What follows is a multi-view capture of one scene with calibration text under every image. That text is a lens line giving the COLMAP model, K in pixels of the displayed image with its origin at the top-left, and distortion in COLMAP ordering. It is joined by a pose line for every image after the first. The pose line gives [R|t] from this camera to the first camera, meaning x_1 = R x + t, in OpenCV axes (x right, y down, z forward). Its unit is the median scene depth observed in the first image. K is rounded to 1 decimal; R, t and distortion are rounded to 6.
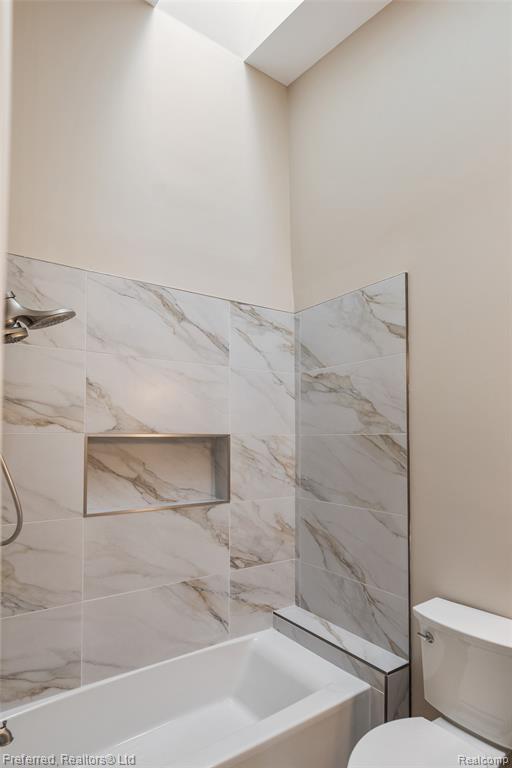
lens RADIAL K [[436.9, 0, 258.8], [0, 436.9, 415.2], [0, 0, 1]] dist [0.000968, -0.002369]
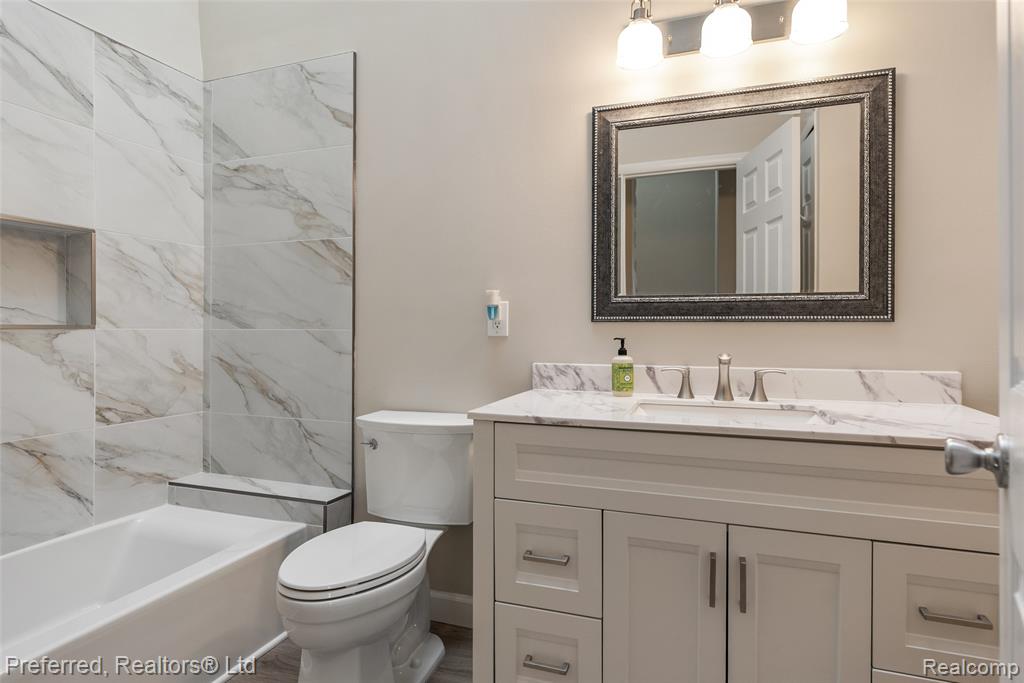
lens RADIAL K [[559.2, 0, 527.8], [0, 559.2, 328.6], [0, 0, 1]] dist [-0.000443, -0.000982]
pose [[0.810233, 0.001161, 0.586107, -0.031372], [-0.022132, 0.999345, 0.028616, 0.166374], [-0.585690, -0.036157, 0.809728, -0.111412]]
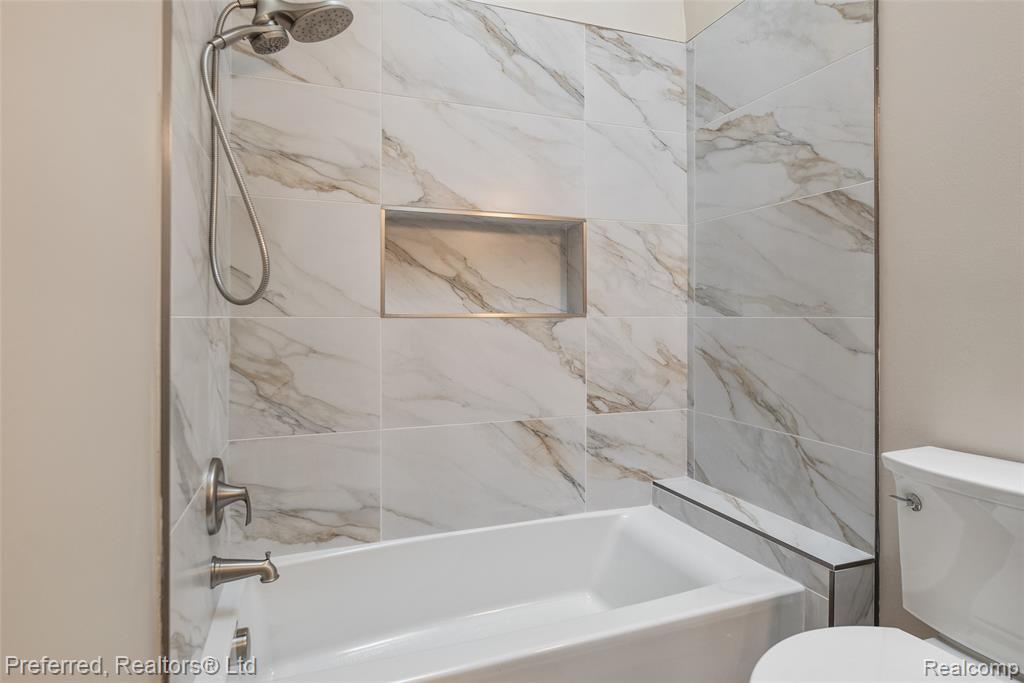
lens RADIAL K [[559.2, 0, 517.4], [0, 559.2, 313.8], [0, 0, 1]] dist [-0.000443, -0.000982]
pose [[0.968301, -0.003464, -0.249763, 0.051470], [0.011327, 0.999484, 0.030051, 0.174145], [0.249530, -0.031927, 0.967841, 0.121721]]
